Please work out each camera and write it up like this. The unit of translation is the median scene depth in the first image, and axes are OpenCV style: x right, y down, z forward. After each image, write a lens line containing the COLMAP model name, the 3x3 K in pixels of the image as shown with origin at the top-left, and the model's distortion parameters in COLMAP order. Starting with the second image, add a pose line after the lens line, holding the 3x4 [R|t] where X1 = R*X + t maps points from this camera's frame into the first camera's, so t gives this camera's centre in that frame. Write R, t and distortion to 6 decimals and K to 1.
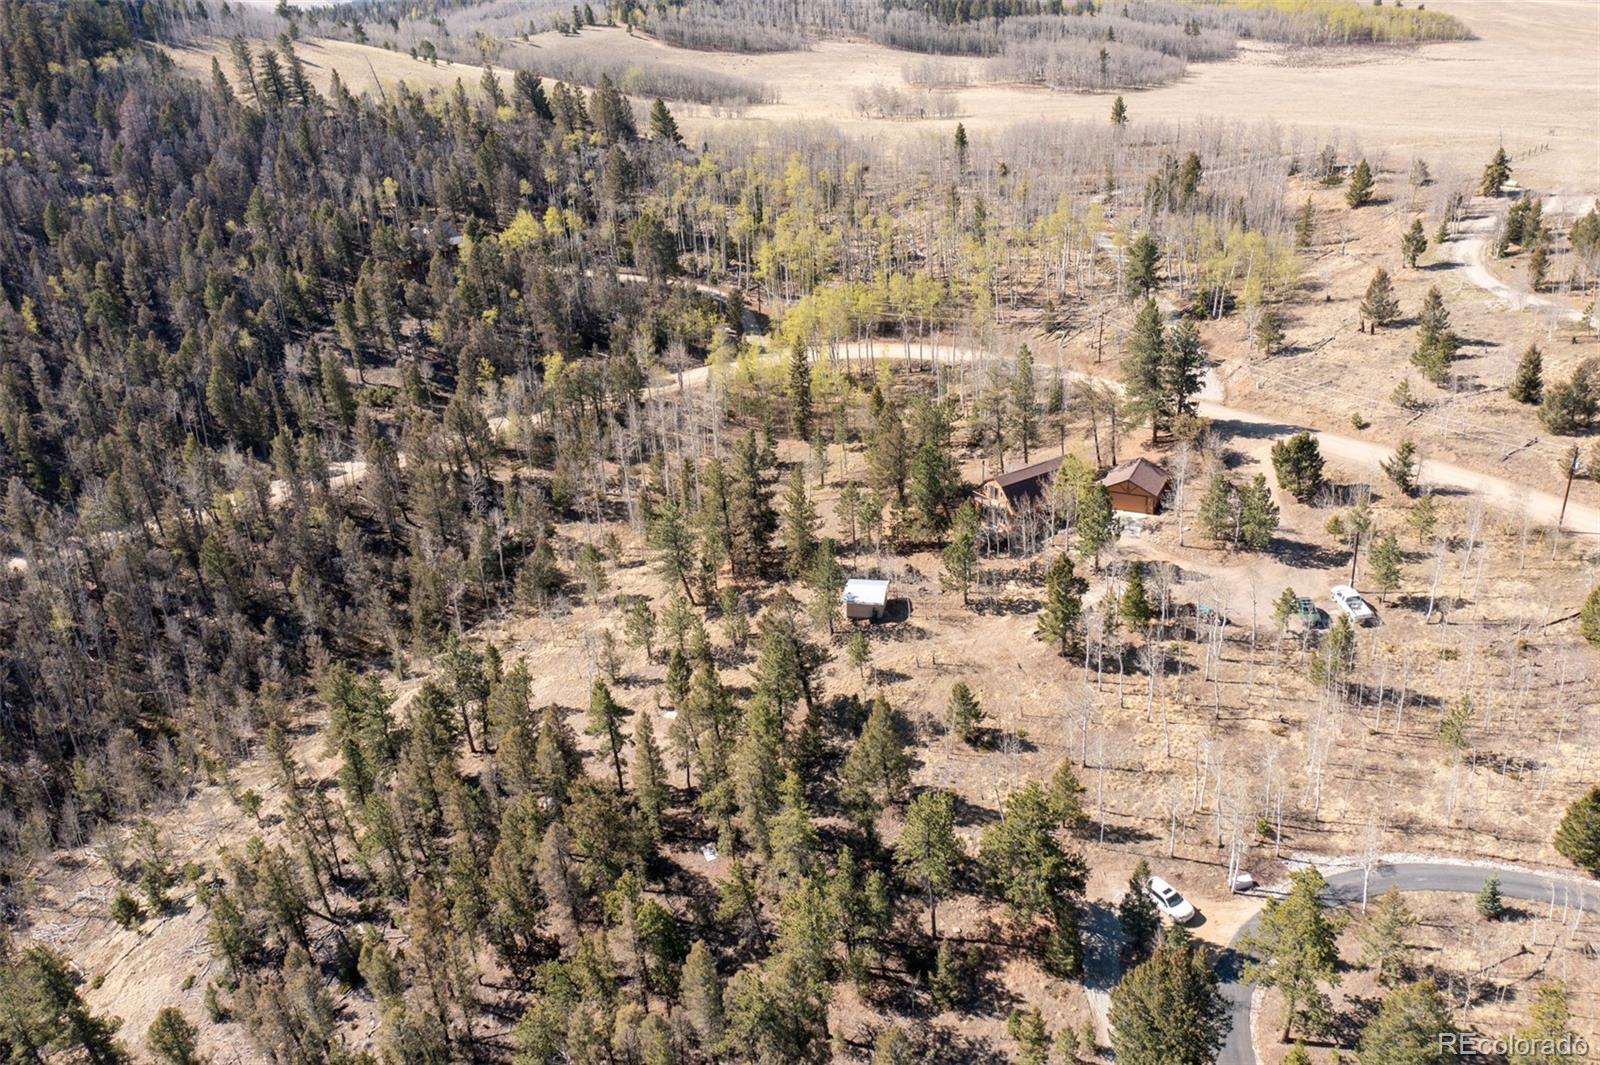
lens RADIAL K [[1249.0, 0, 801.9], [0, 1249.0, 529.7], [0, 0, 1]] dist [-0.018076, 0.012542]
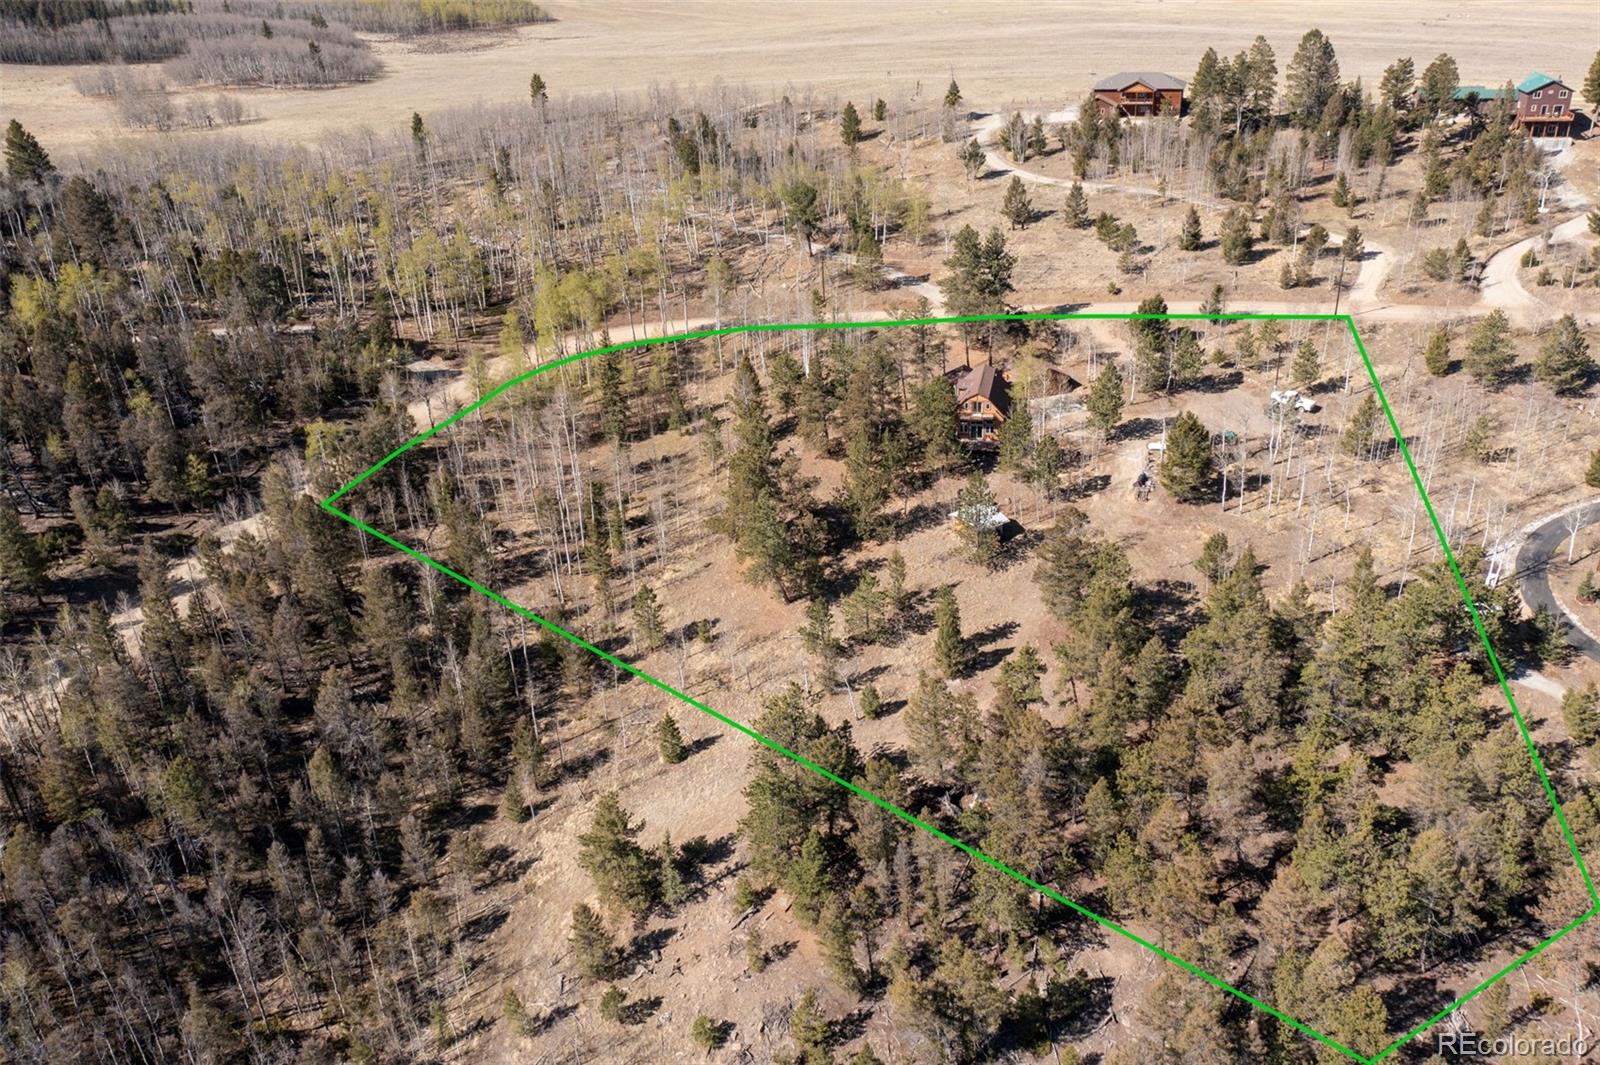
lens RADIAL K [[1249.0, 0, 800.6], [0, 1249.0, 535.8], [0, 0, 1]] dist [-0.018076, 0.012542]
pose [[0.714143, -0.301689, 0.631652, -0.489455], [0.299601, 0.947265, 0.113703, -0.067472], [-0.632645, 0.108043, 0.766869, 0.201669]]
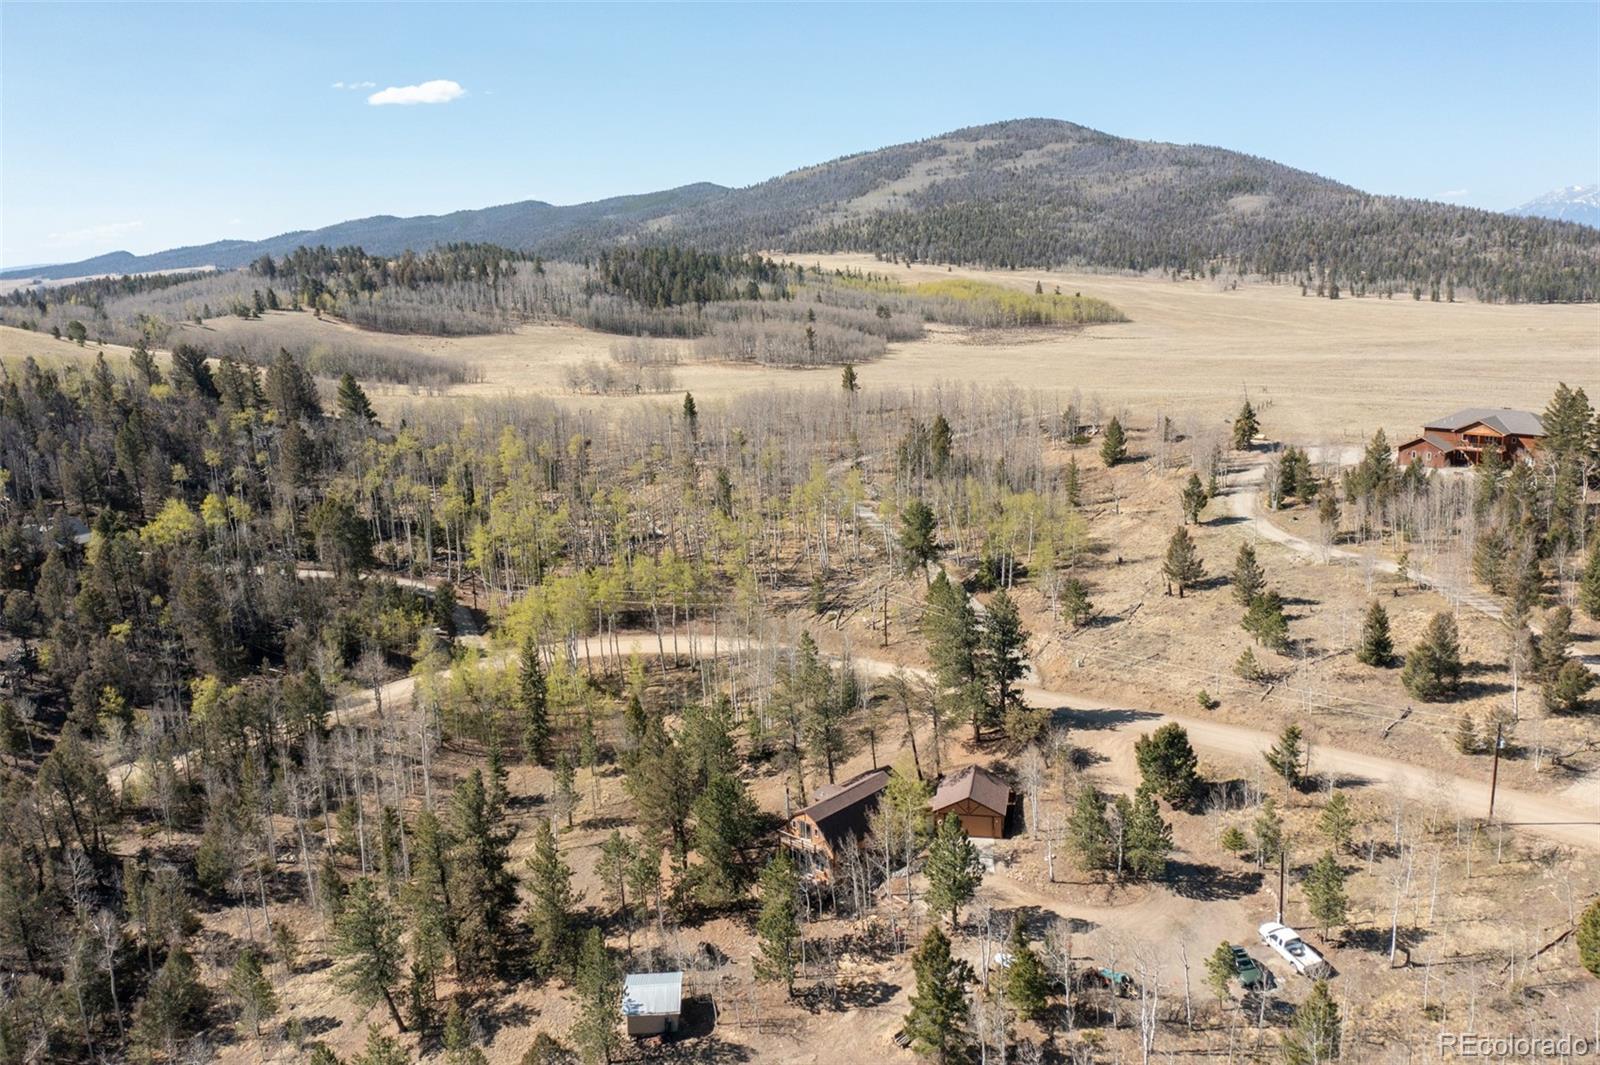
lens RADIAL K [[1249.0, 0, 802.9], [0, 1249.0, 530.1], [0, 0, 1]] dist [-0.018076, 0.012542]
pose [[0.972132, -0.039968, 0.231000, -0.013155], [0.089012, 0.974498, -0.205987, -0.037359], [-0.216877, 0.220808, 0.950899, 0.165063]]
